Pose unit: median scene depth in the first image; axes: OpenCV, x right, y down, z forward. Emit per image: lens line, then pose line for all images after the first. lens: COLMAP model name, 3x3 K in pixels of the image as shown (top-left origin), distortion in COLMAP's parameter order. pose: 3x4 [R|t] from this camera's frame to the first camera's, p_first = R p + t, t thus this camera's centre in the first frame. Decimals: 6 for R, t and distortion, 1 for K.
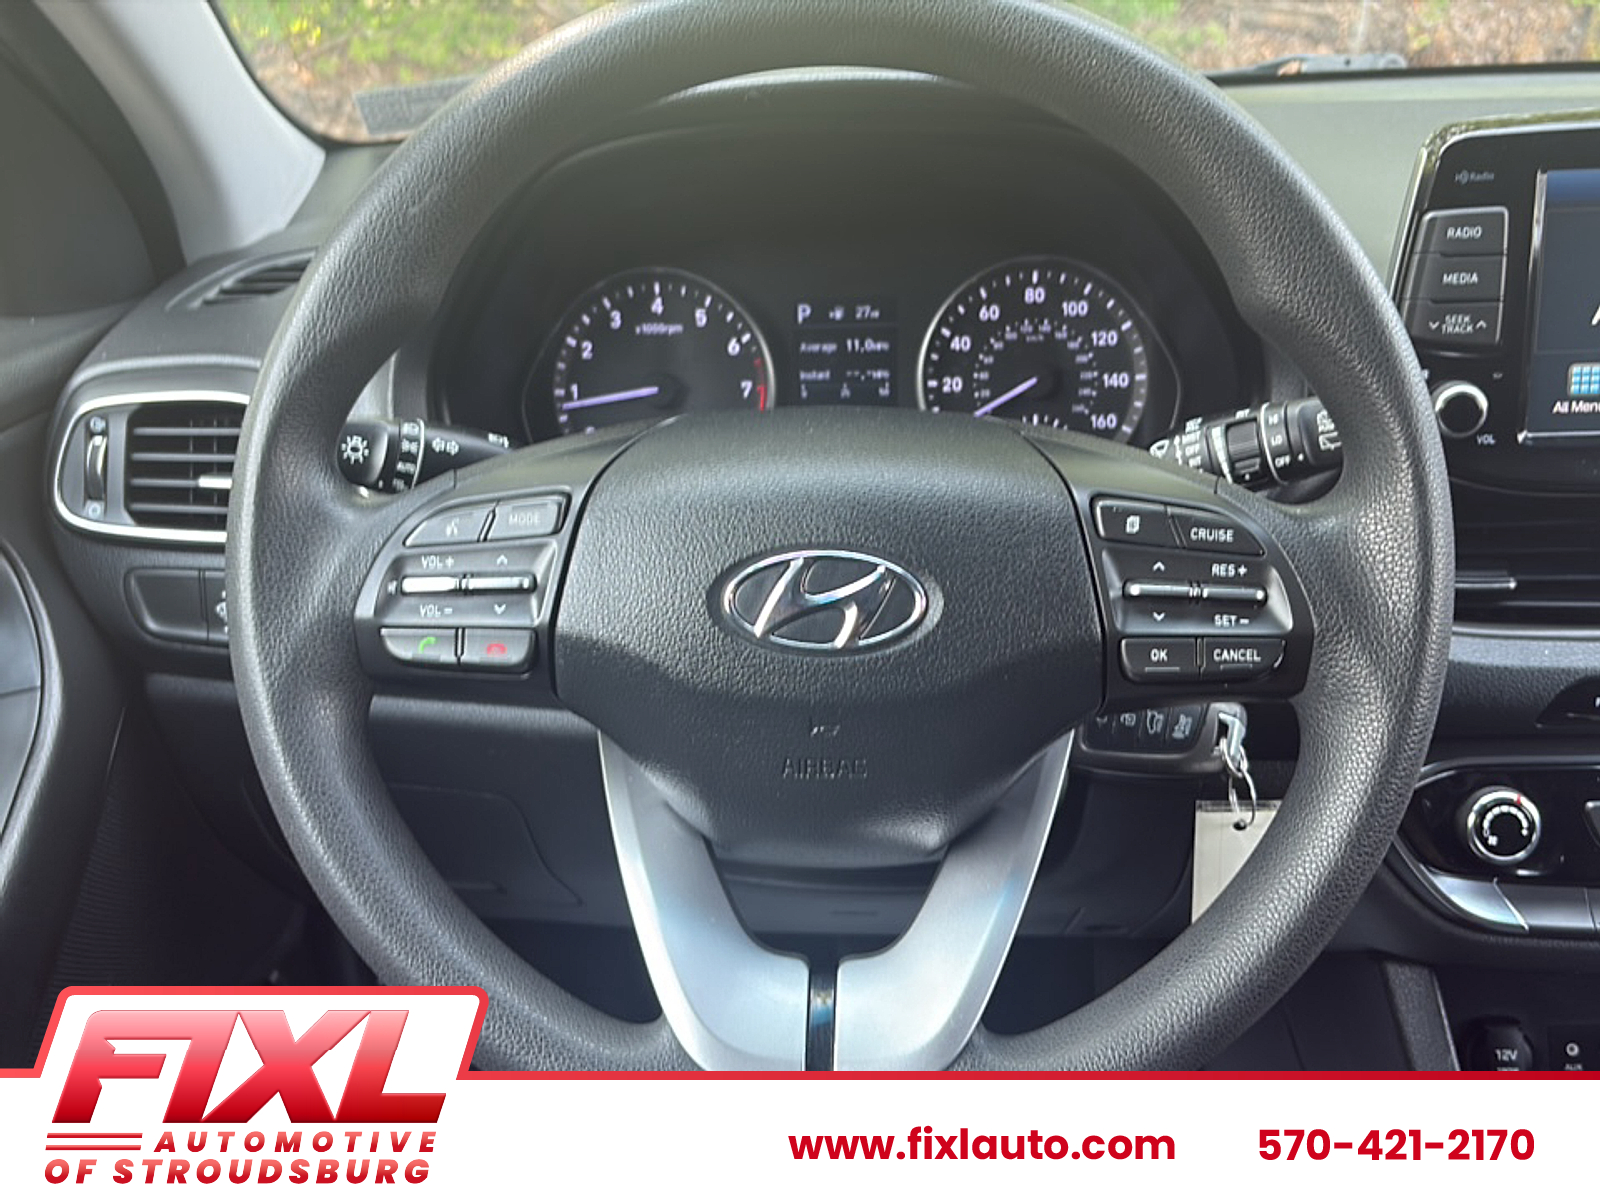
lens RADIAL K [[1441.4, 0, 807.7], [0, 1441.4, 576.3], [0, 0, 1]] dist [0.028620, -0.028130]
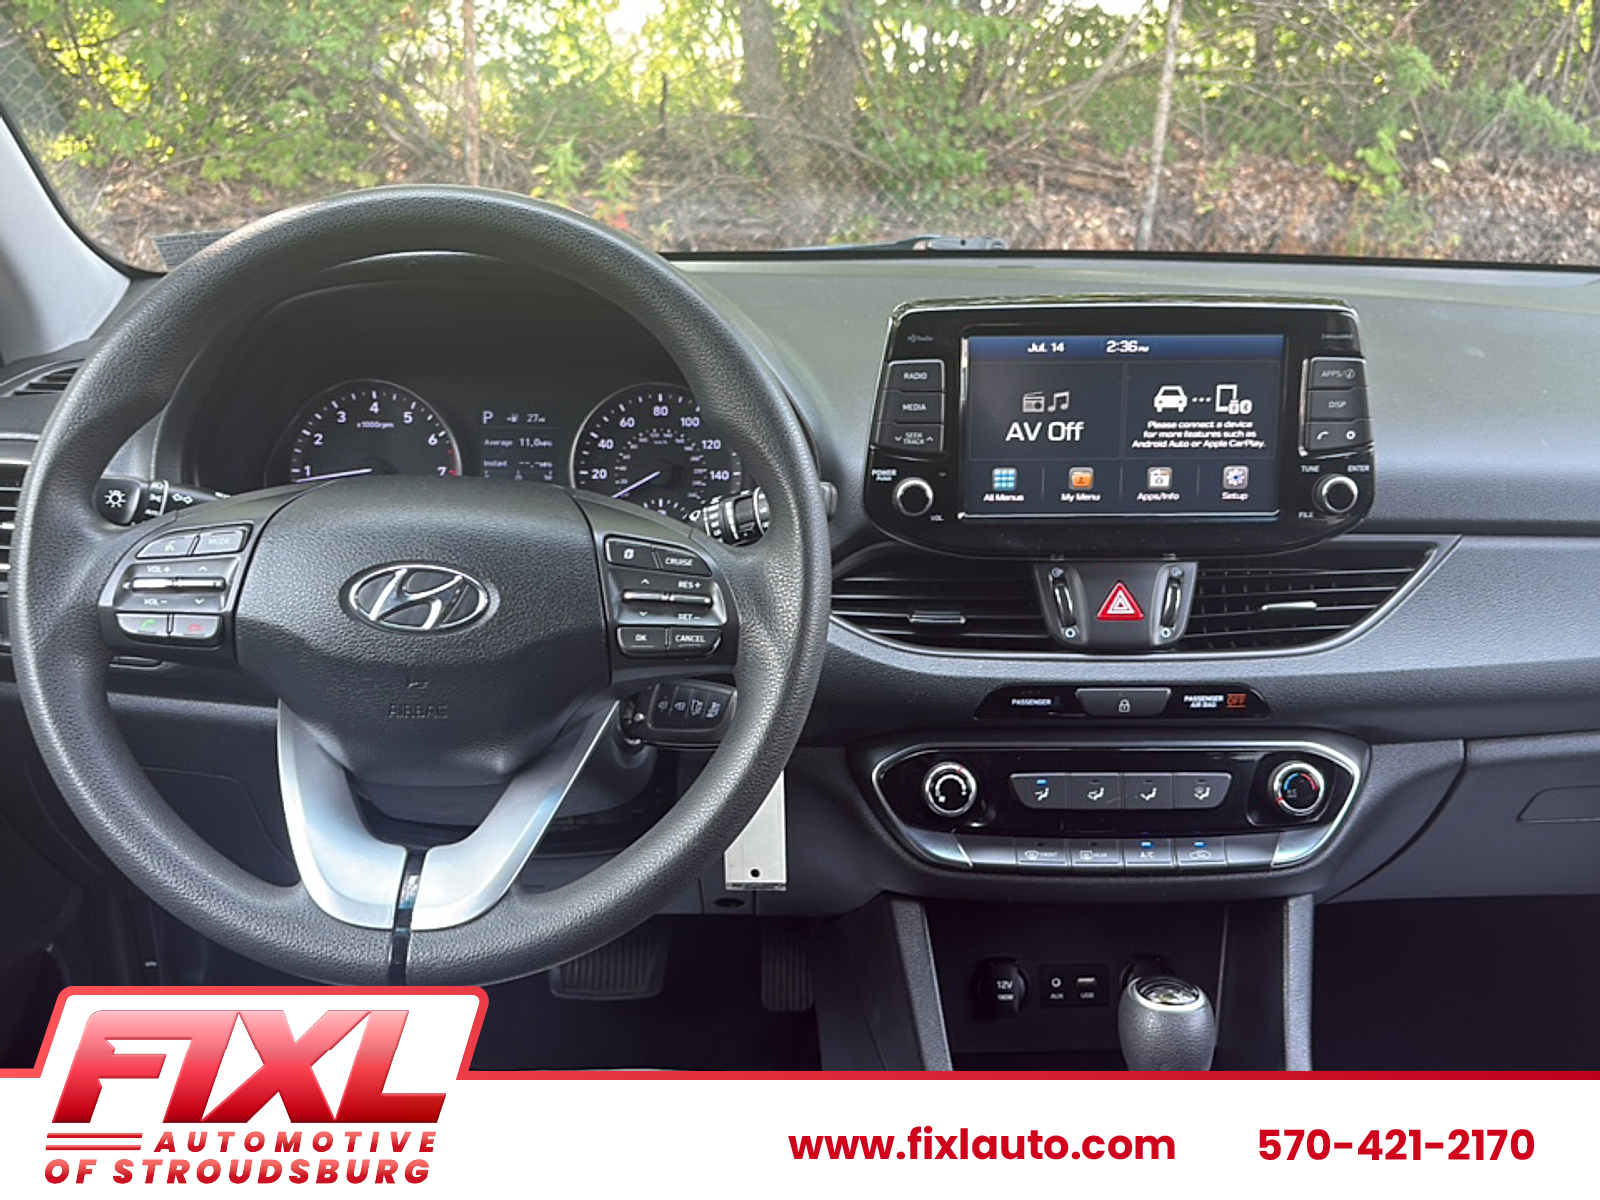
lens RADIAL K [[1441.4, 0, 800.7], [0, 1441.4, 594.0], [0, 0, 1]] dist [0.028620, -0.028130]
pose [[0.995867, 0.022817, 0.087909, 0.236609], [-0.016473, 0.997252, -0.072233, 0.098854], [-0.089316, 0.070486, 0.993506, -0.465756]]
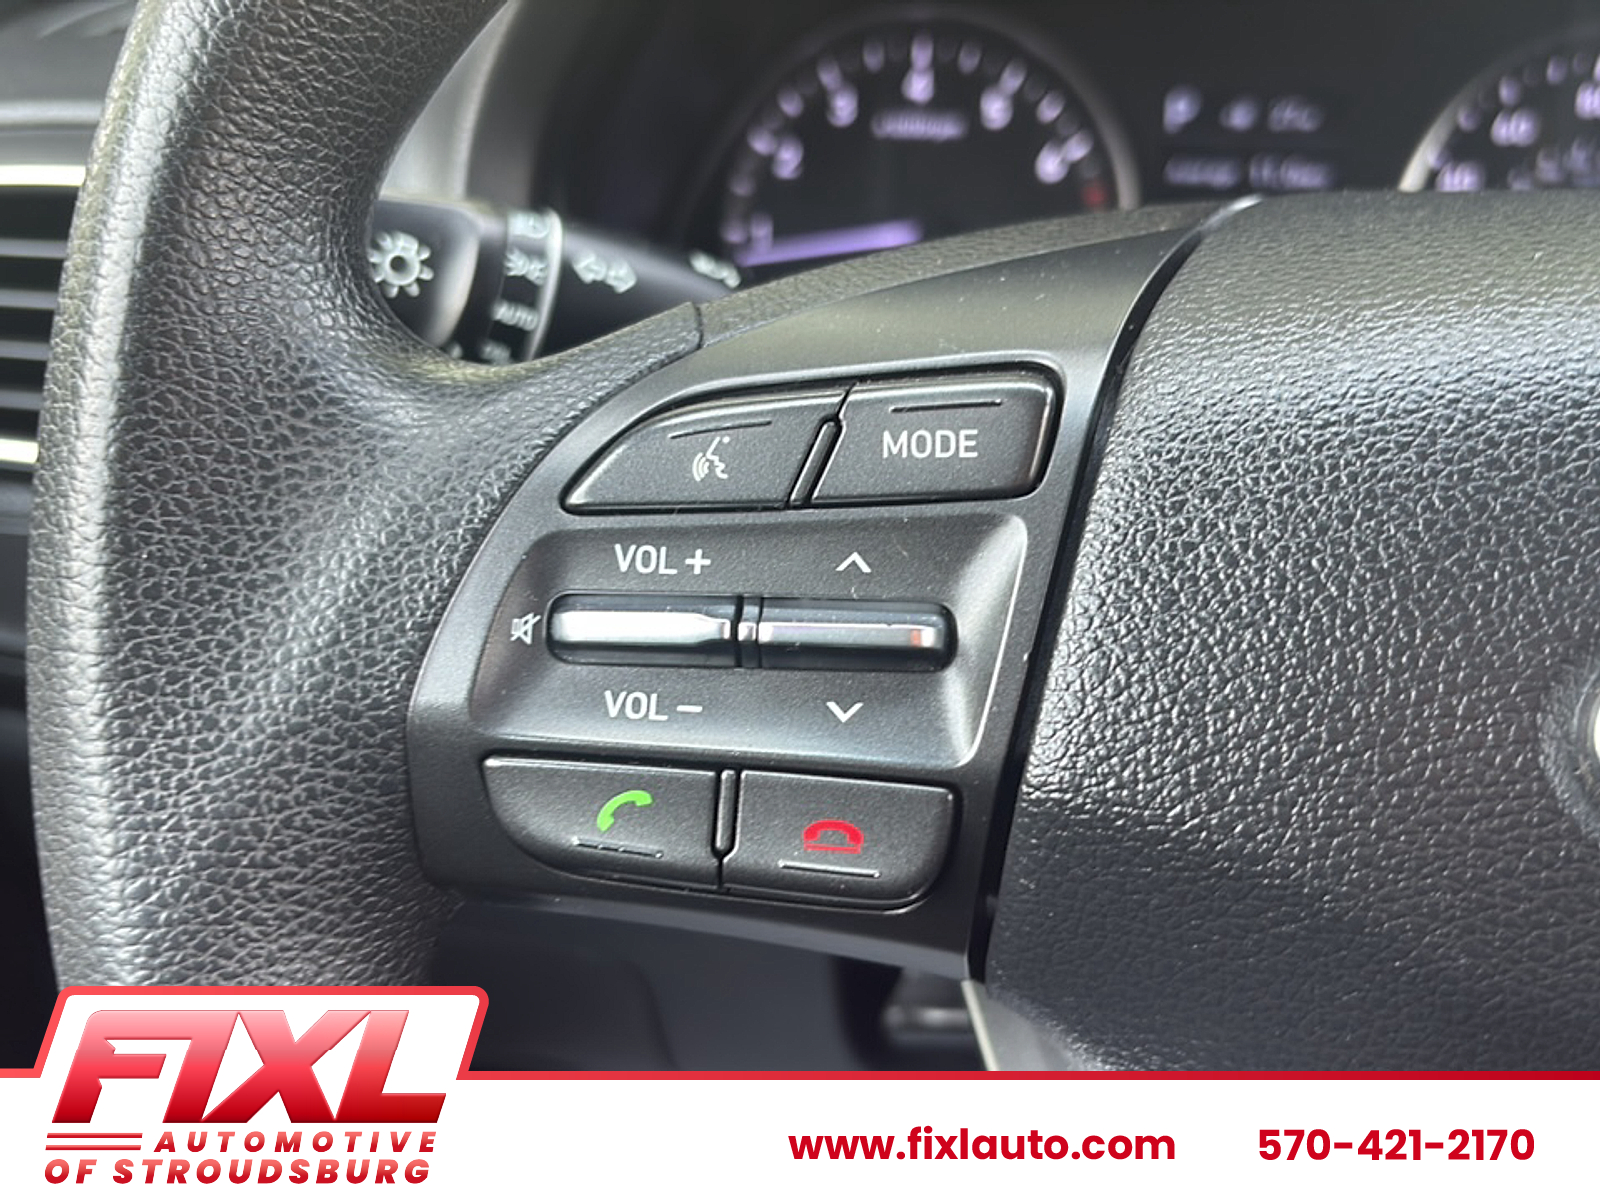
lens RADIAL K [[1441.4, 0, 792.3], [0, 1441.4, 583.8], [0, 0, 1]] dist [0.028620, -0.028130]
pose [[0.998636, 0.051800, 0.006502, -0.202574], [-0.052007, 0.997950, 0.037290, -0.016500], [-0.004557, -0.037577, 0.999283, 0.590307]]
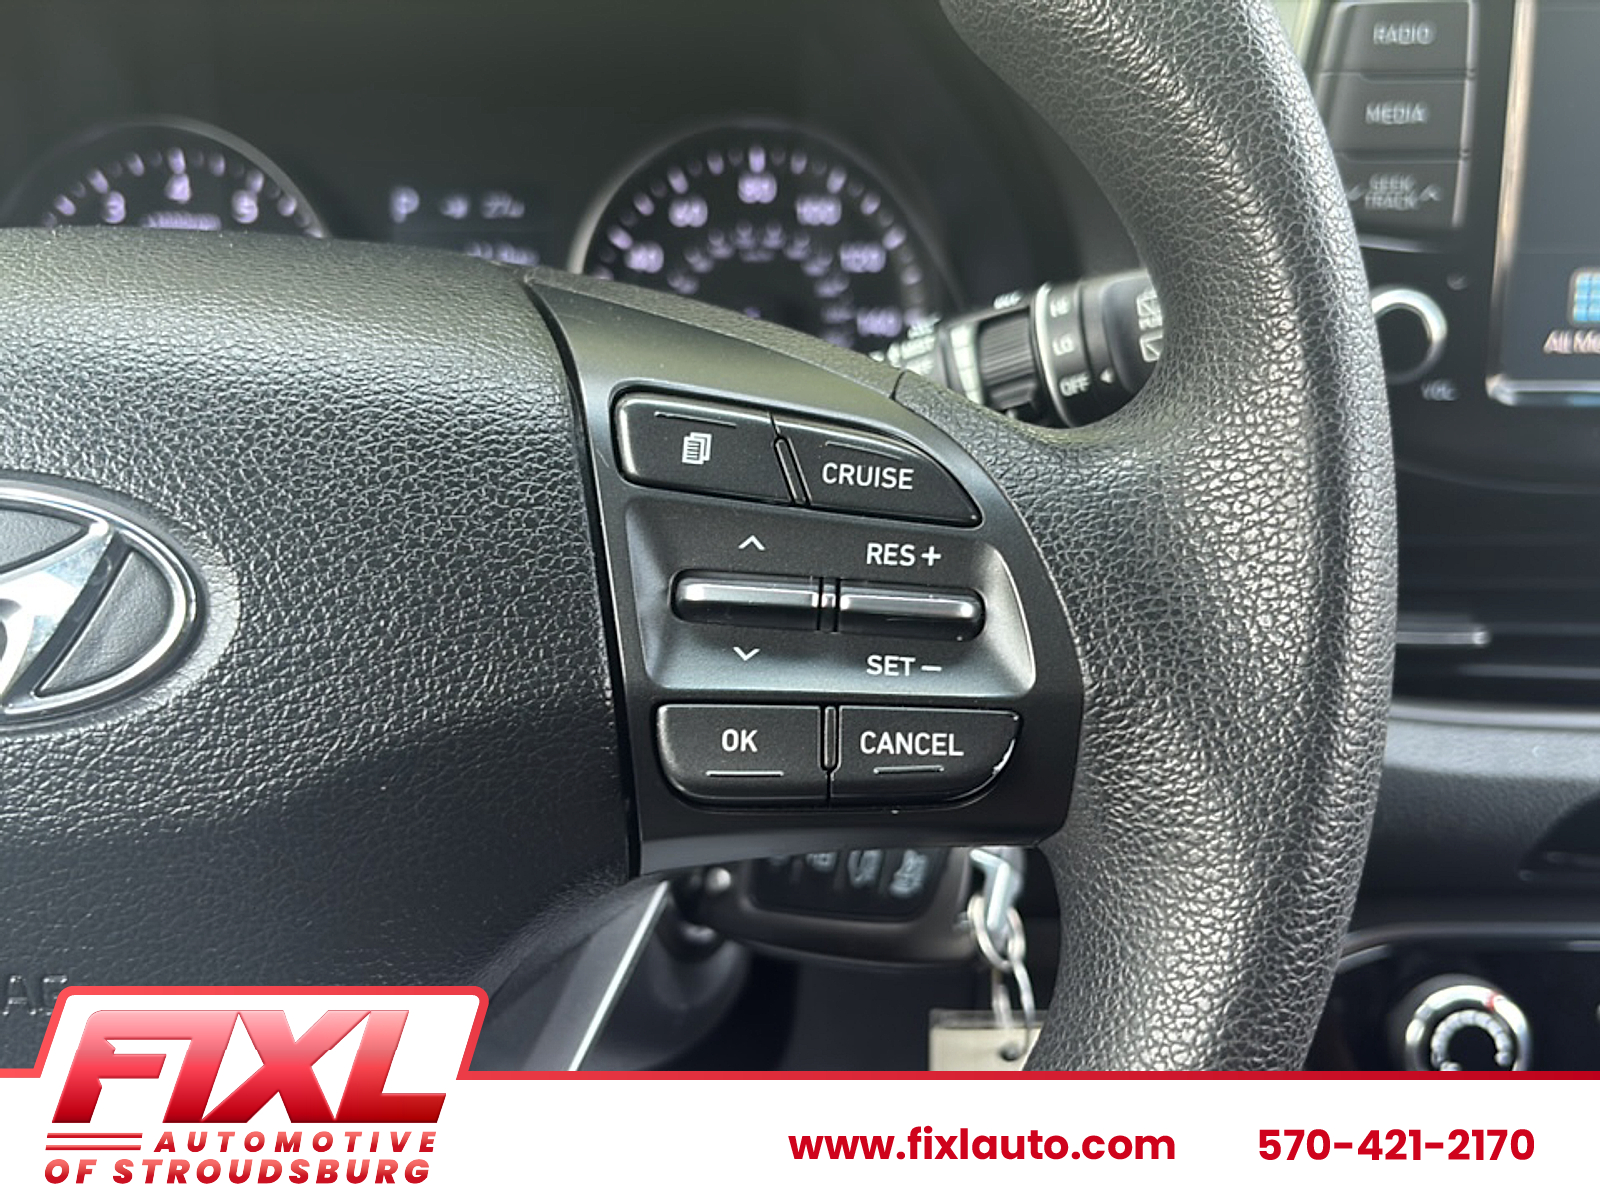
lens RADIAL K [[1441.4, 0, 800.0], [0, 1441.4, 581.7], [0, 0, 1]] dist [0.028620, -0.028130]
pose [[0.998749, 0.024622, 0.043517, 0.206814], [-0.022264, 0.998299, -0.053878, 0.024975], [-0.044770, 0.052842, 0.997599, 0.477699]]
